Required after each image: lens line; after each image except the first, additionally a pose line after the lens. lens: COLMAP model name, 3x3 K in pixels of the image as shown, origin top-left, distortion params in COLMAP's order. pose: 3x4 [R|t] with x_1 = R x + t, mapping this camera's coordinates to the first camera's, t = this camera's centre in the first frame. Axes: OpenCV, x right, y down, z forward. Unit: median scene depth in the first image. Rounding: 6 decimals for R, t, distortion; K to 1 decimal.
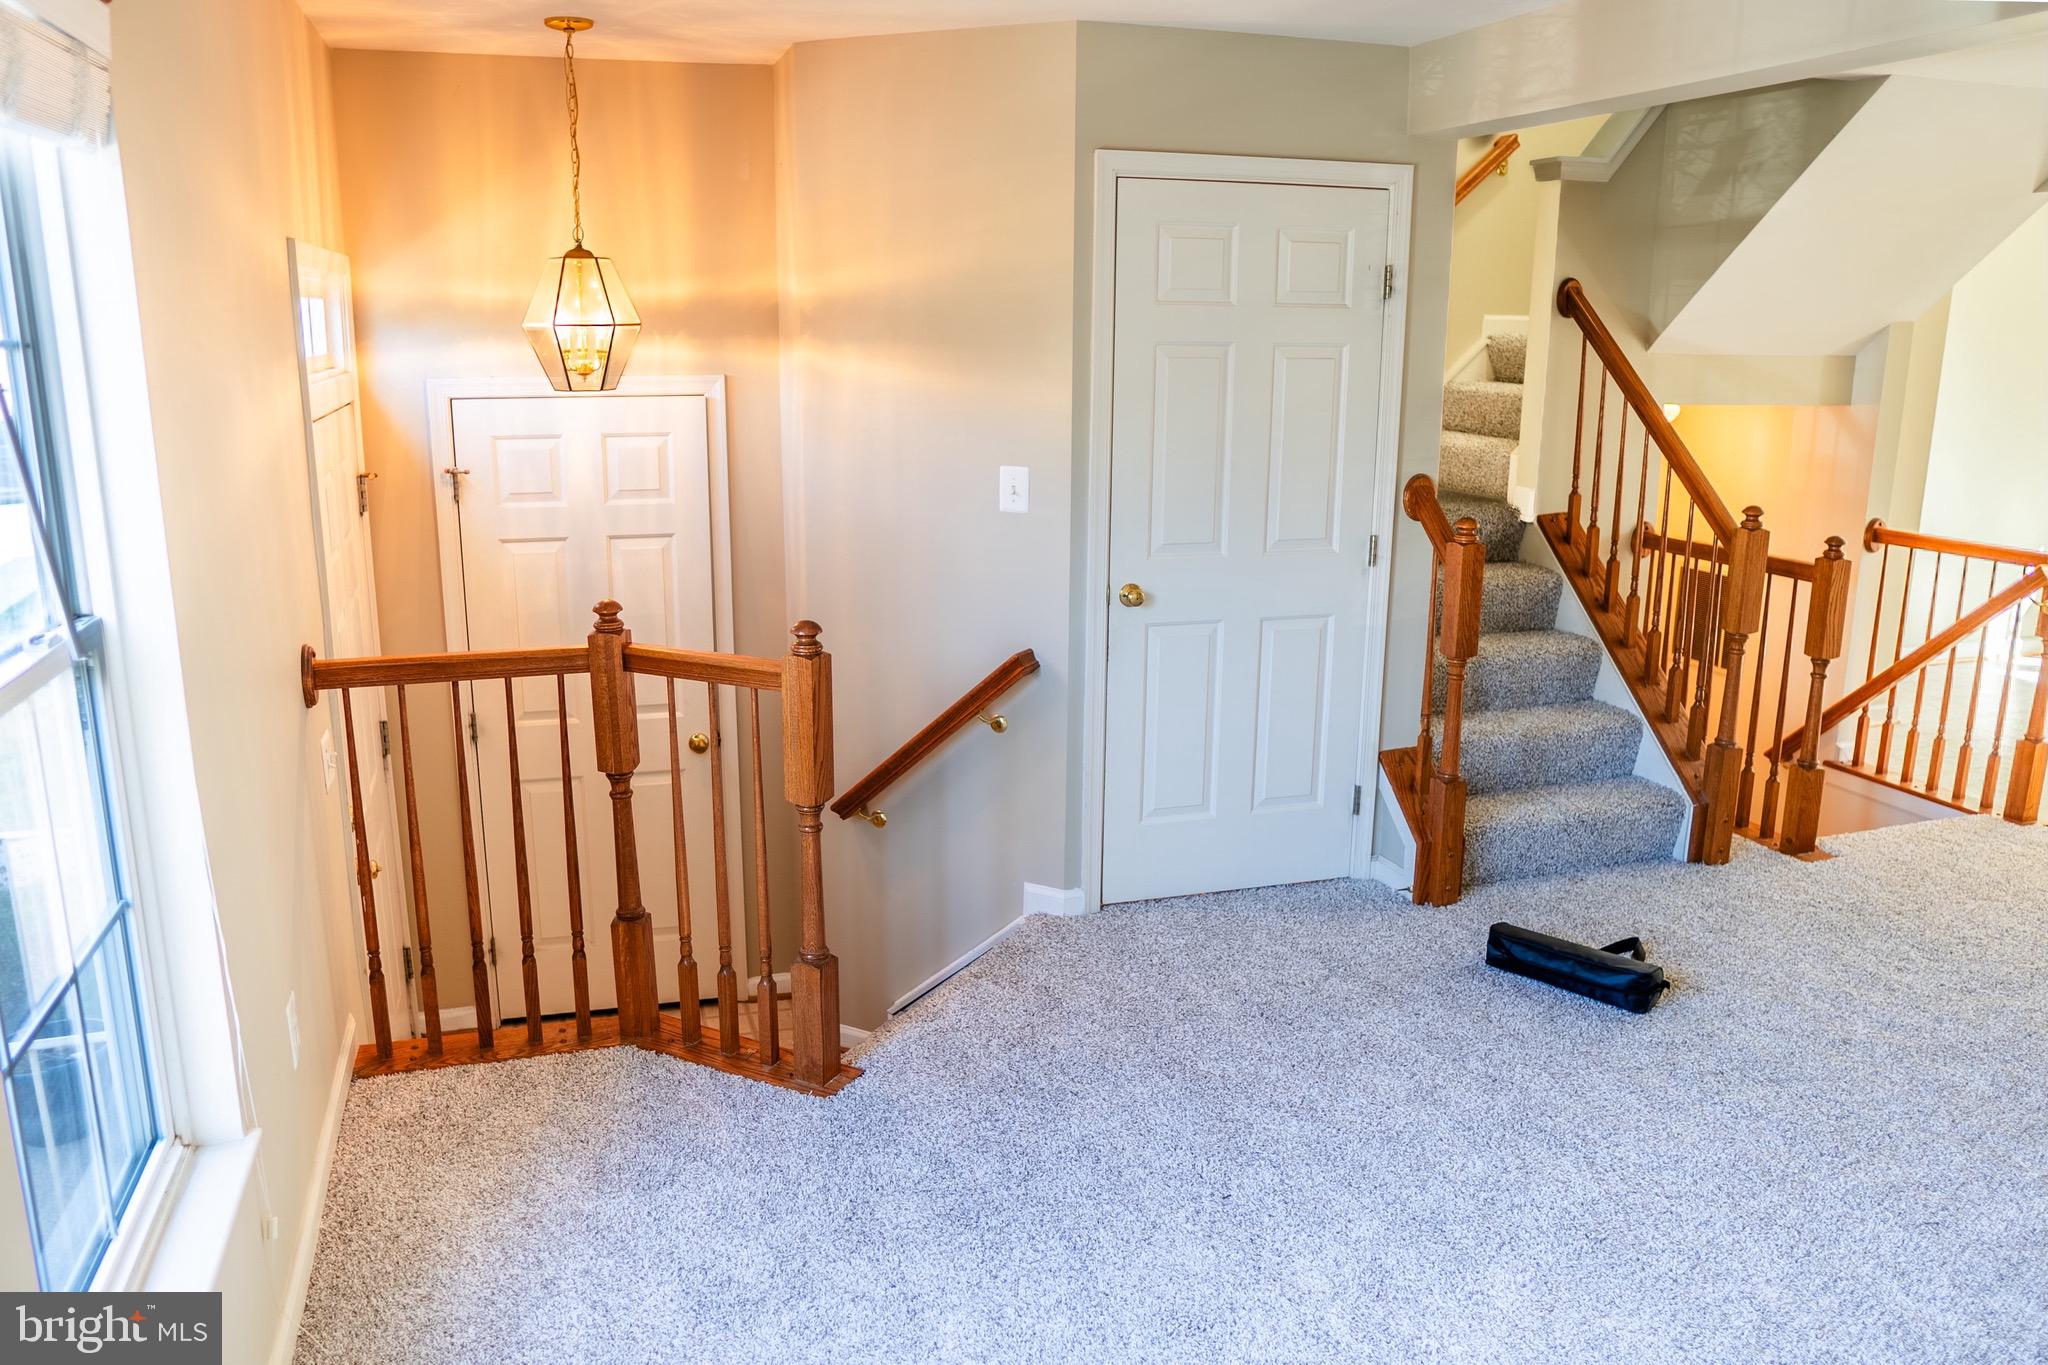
lens RADIAL K [[1463.9, 0, 1026.1], [0, 1463.9, 676.8], [0, 0, 1]] dist [-0.105172, 0.062577]
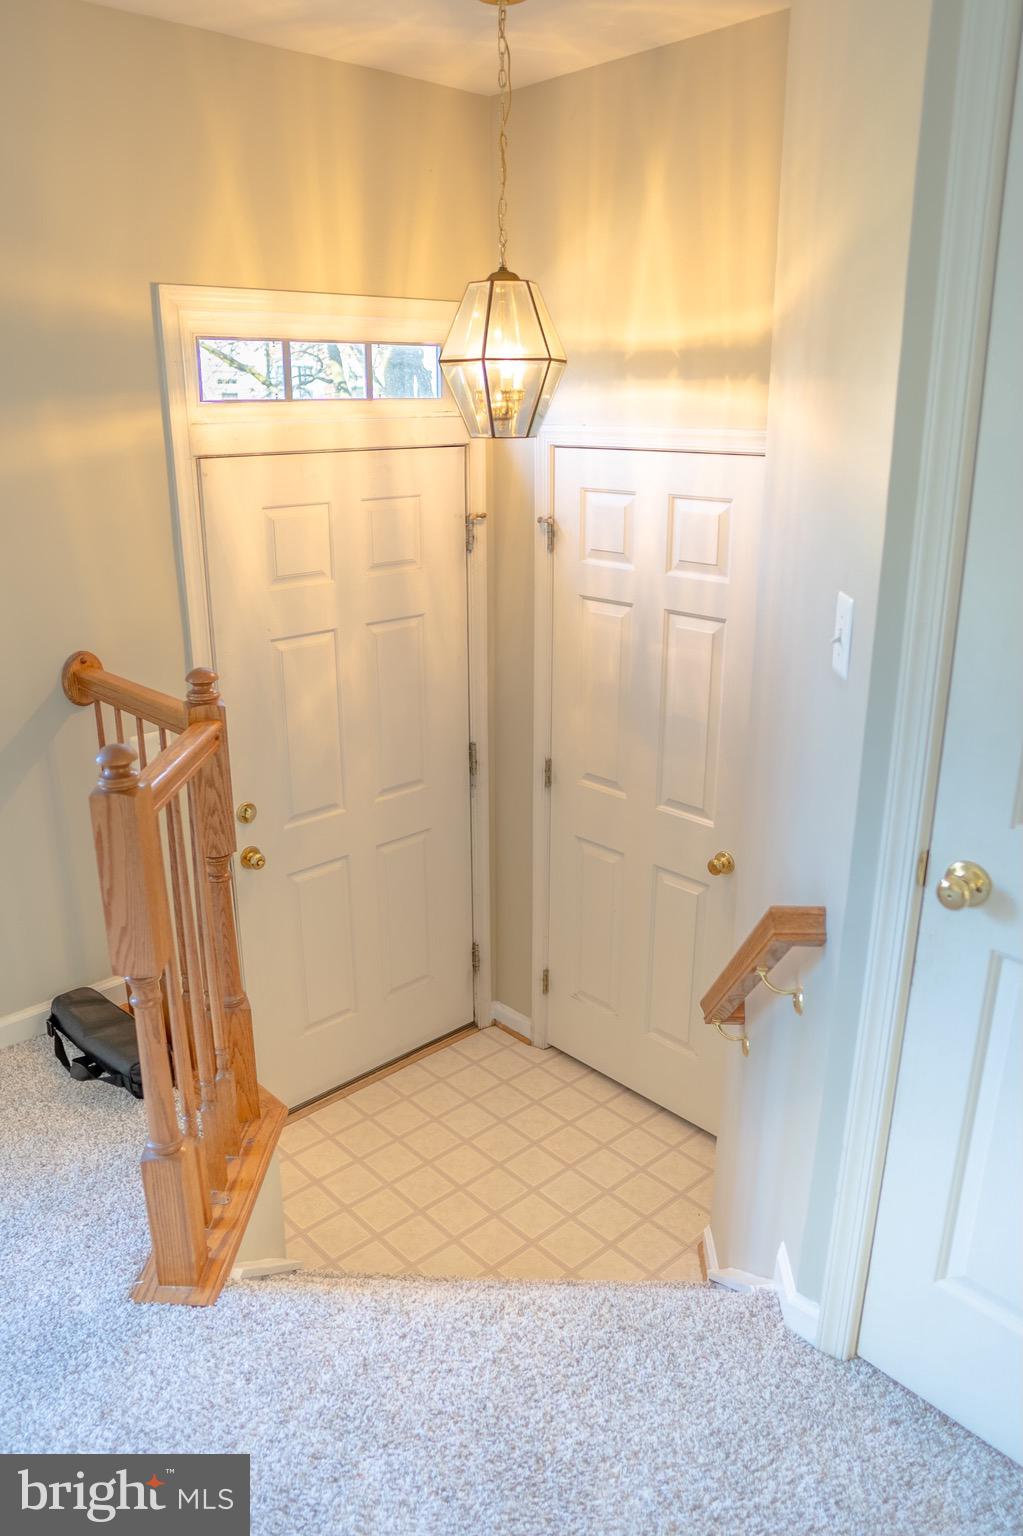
lens RADIAL K [[1097.9, 0, 509.7], [0, 1097.9, 775.3], [0, 0, 1]] dist [-0.105172, 0.062577]
pose [[0.417577, 0.281153, -0.864050, 0.276554], [-0.206564, 0.955400, 0.211050, -0.119926], [0.884851, 0.090352, 0.457030, 0.607404]]
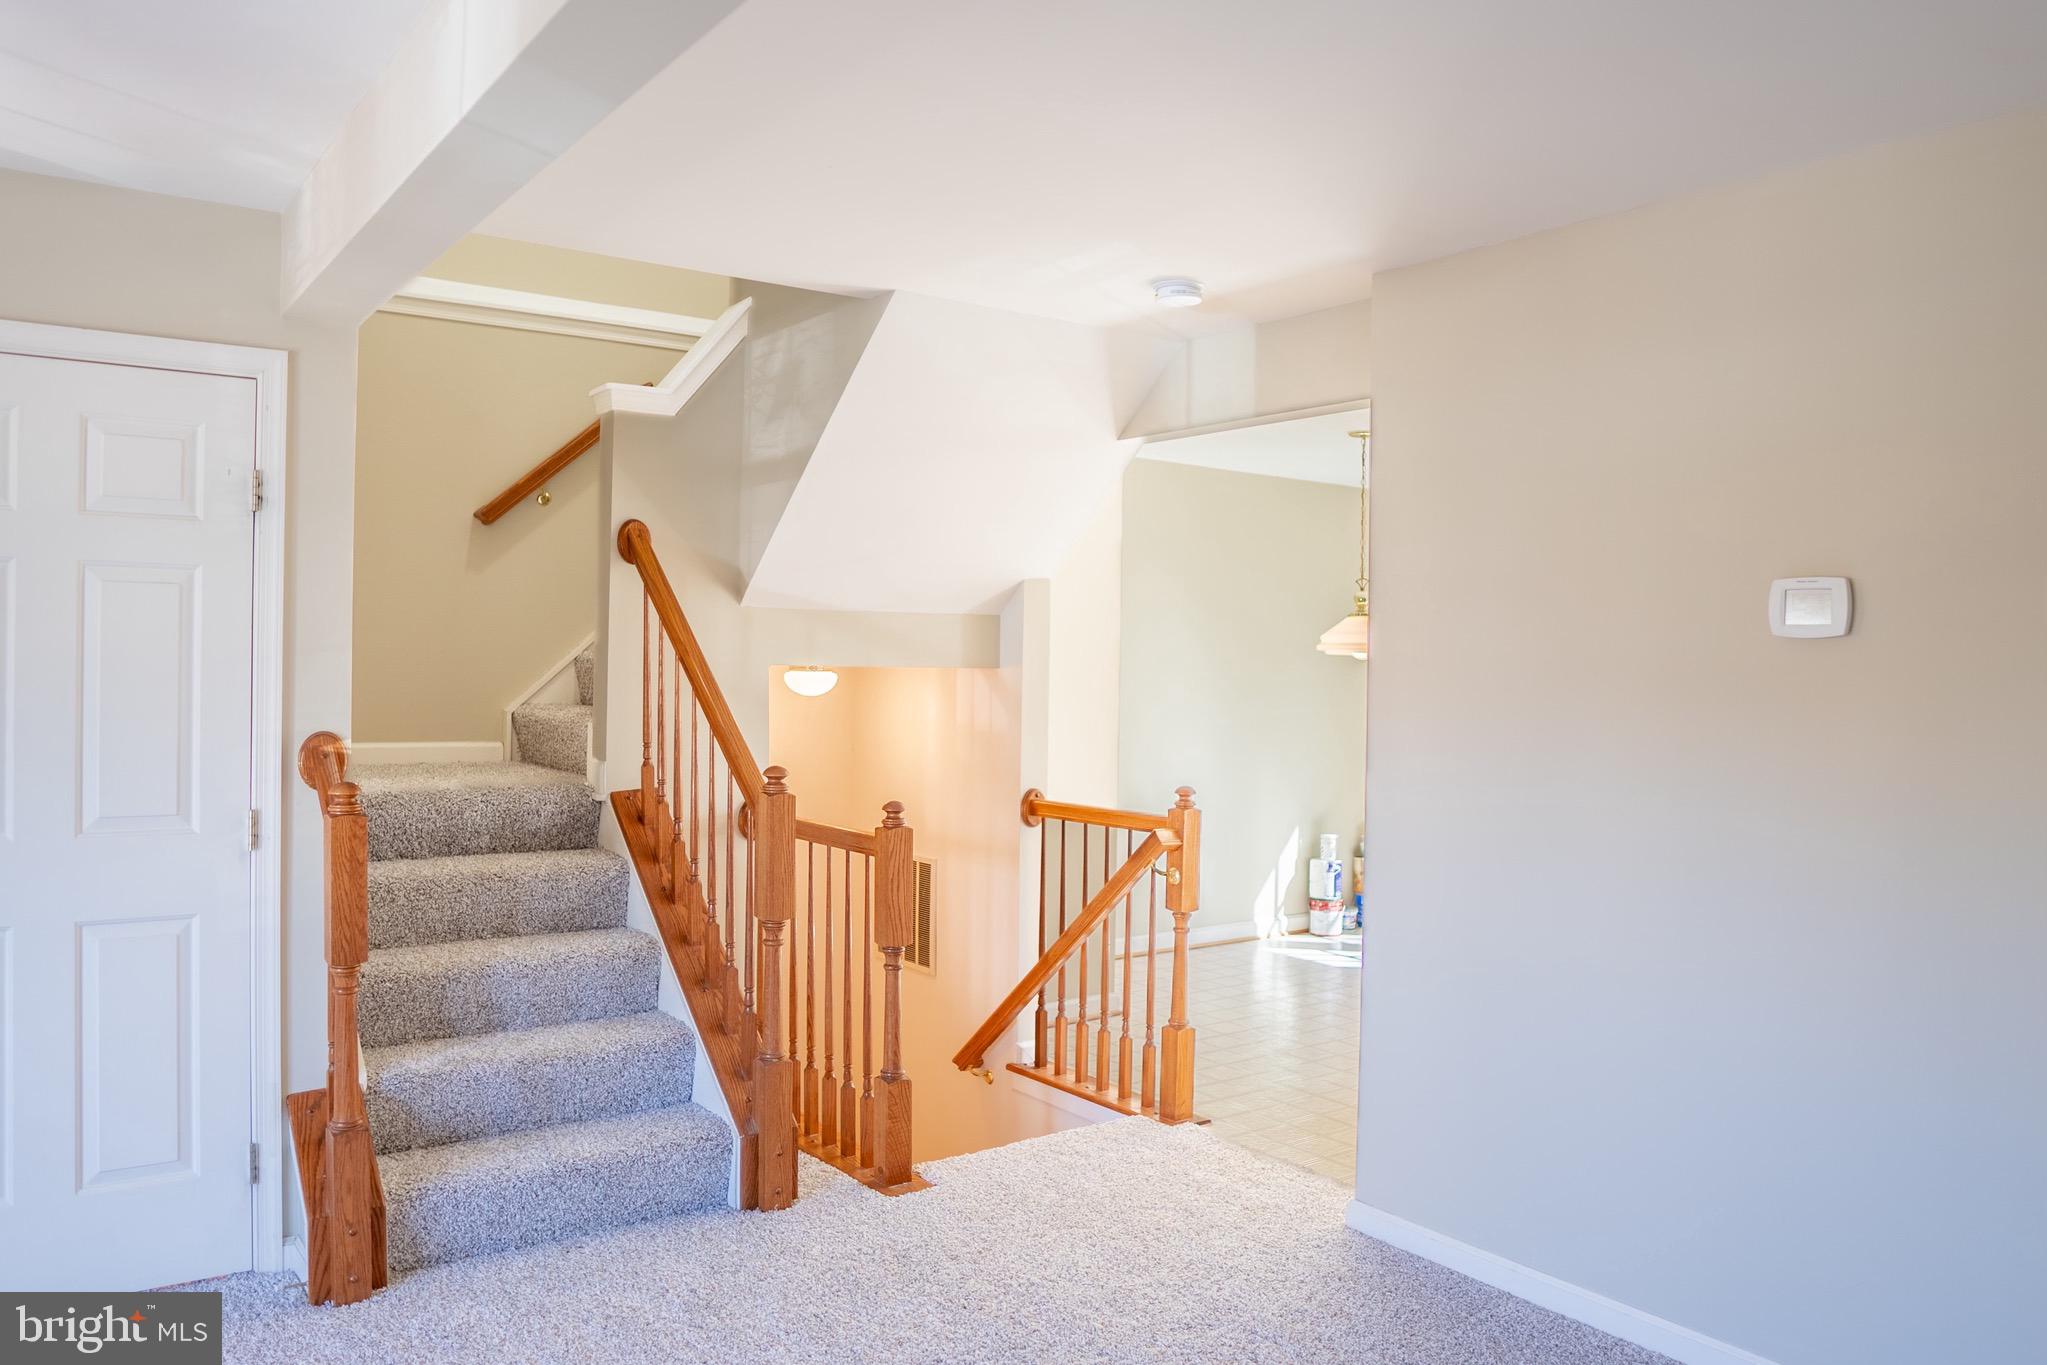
lens RADIAL K [[1453.7, 0, 1011.2], [0, 1453.7, 674.8], [0, 0, 1]] dist [-0.101705, 0.059018]
pose [[0.950134, 0.008184, 0.311734, 0.356589], [0.060315, 0.975956, -0.209457, 0.014021], [-0.305953, 0.217815, 0.926795, 0.147588]]
